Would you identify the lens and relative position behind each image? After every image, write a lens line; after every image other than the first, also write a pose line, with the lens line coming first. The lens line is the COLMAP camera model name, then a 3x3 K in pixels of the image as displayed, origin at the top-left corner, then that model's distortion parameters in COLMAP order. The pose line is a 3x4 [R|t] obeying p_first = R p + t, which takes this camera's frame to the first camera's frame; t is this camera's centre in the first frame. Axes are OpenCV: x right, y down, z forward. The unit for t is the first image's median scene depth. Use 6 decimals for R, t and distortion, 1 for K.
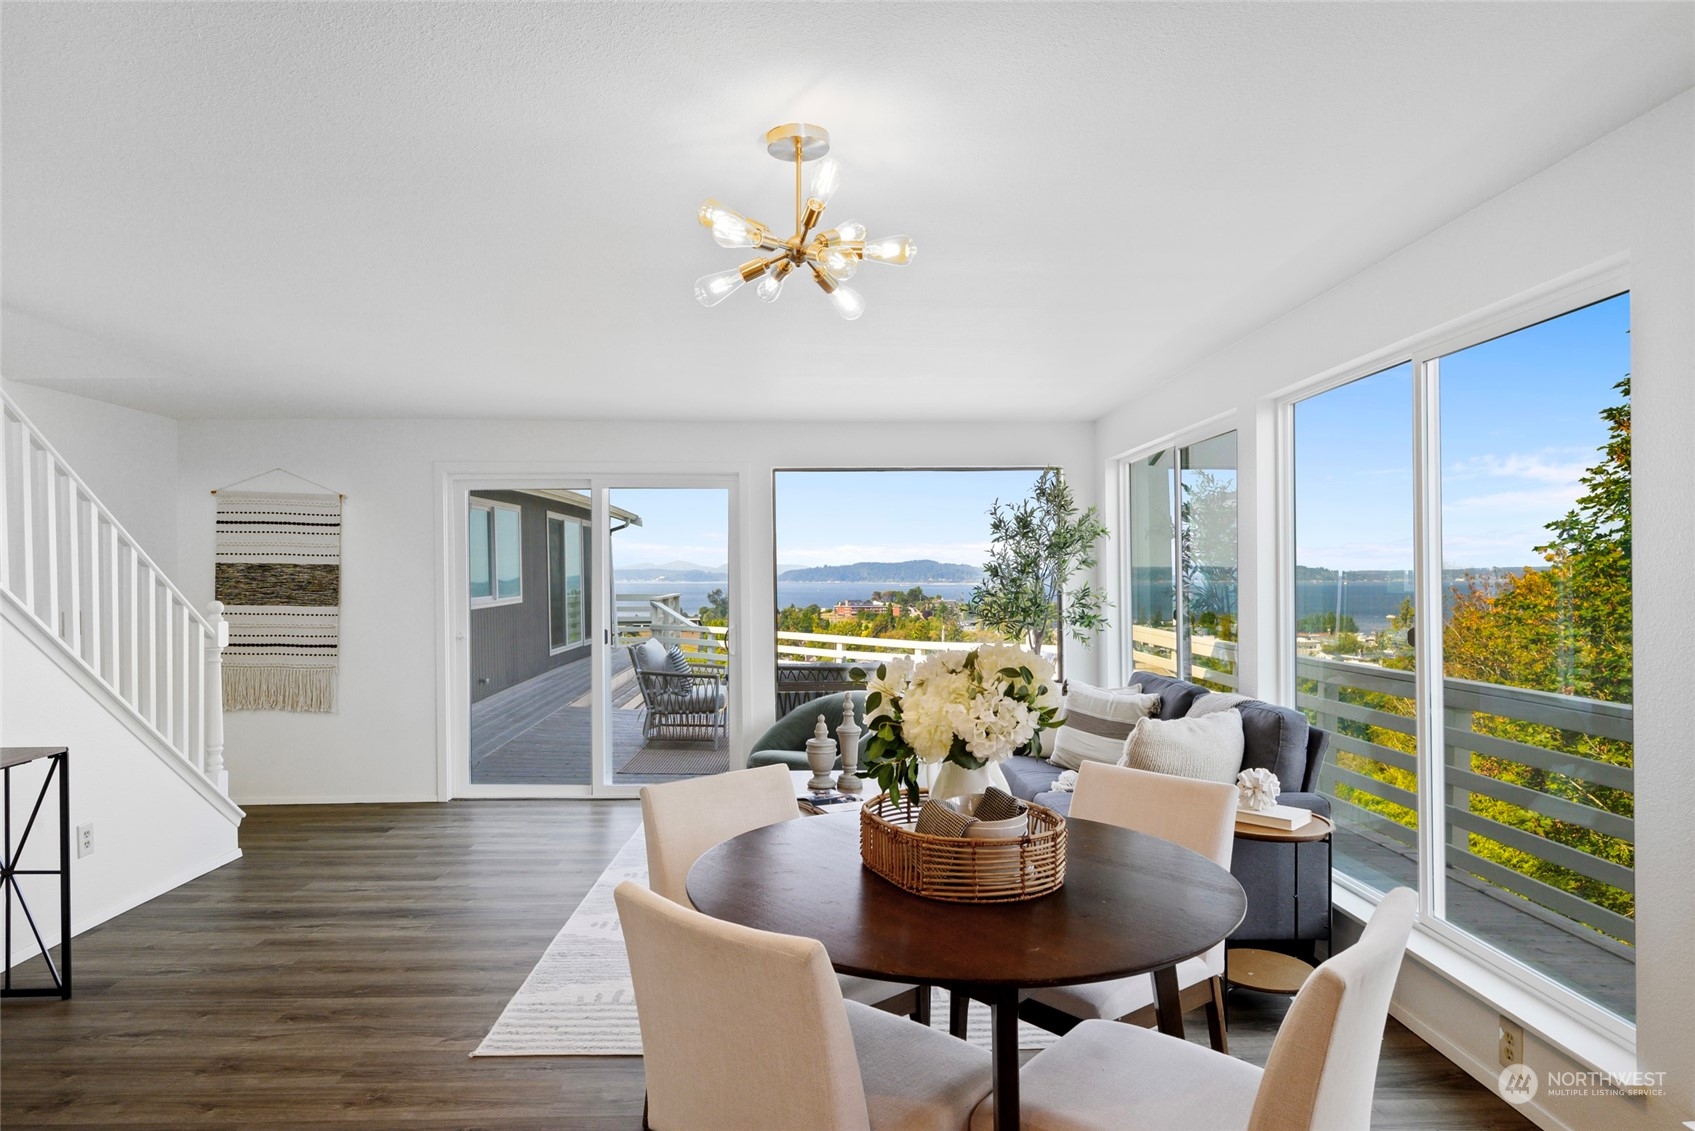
lens RADIAL K [[980.2, 0, 848.2], [0, 980.2, 569.3], [0, 0, 1]] dist [-0.005536, 0.005198]
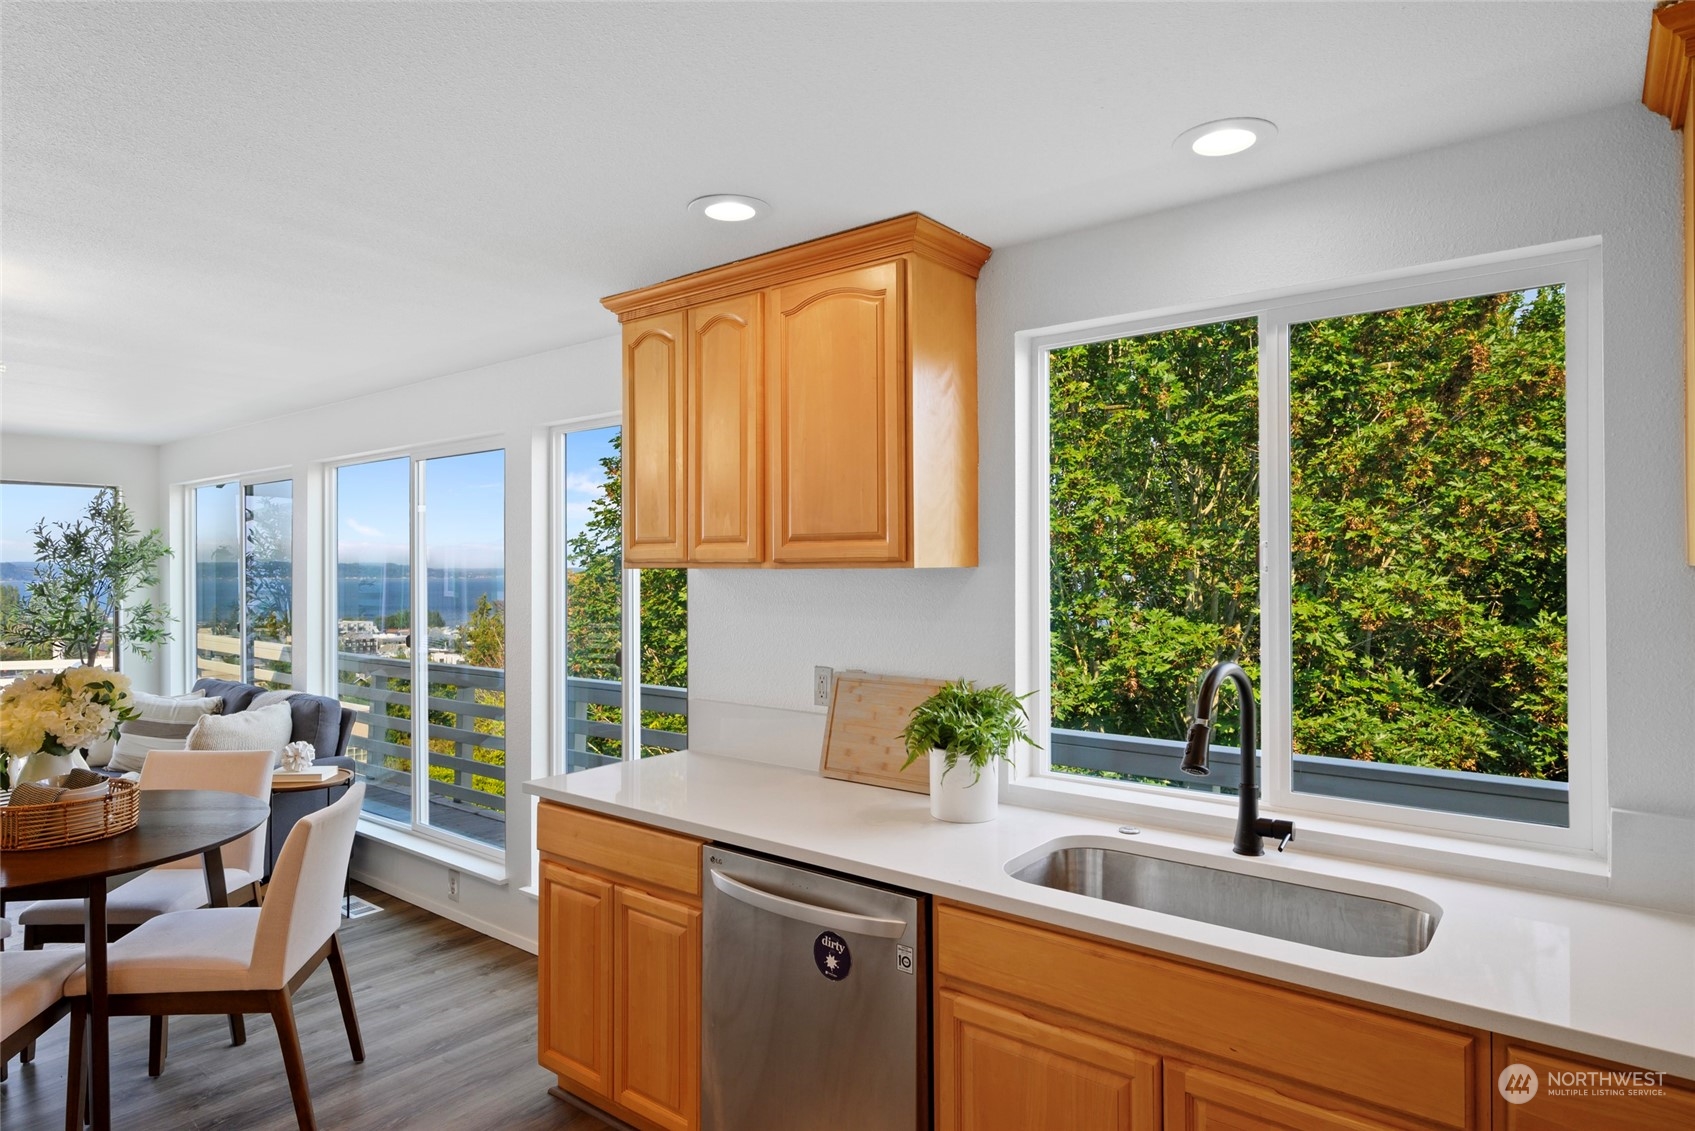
lens RADIAL K [[980.2, 0, 841.6], [0, 980.2, 570.4], [0, 0, 1]] dist [-0.005536, 0.005198]
pose [[0.651504, 0.005554, 0.758625, -0.090733], [-0.010072, 0.999948, 0.001329, -0.033104], [-0.758578, -0.008506, 0.651527, -0.330391]]
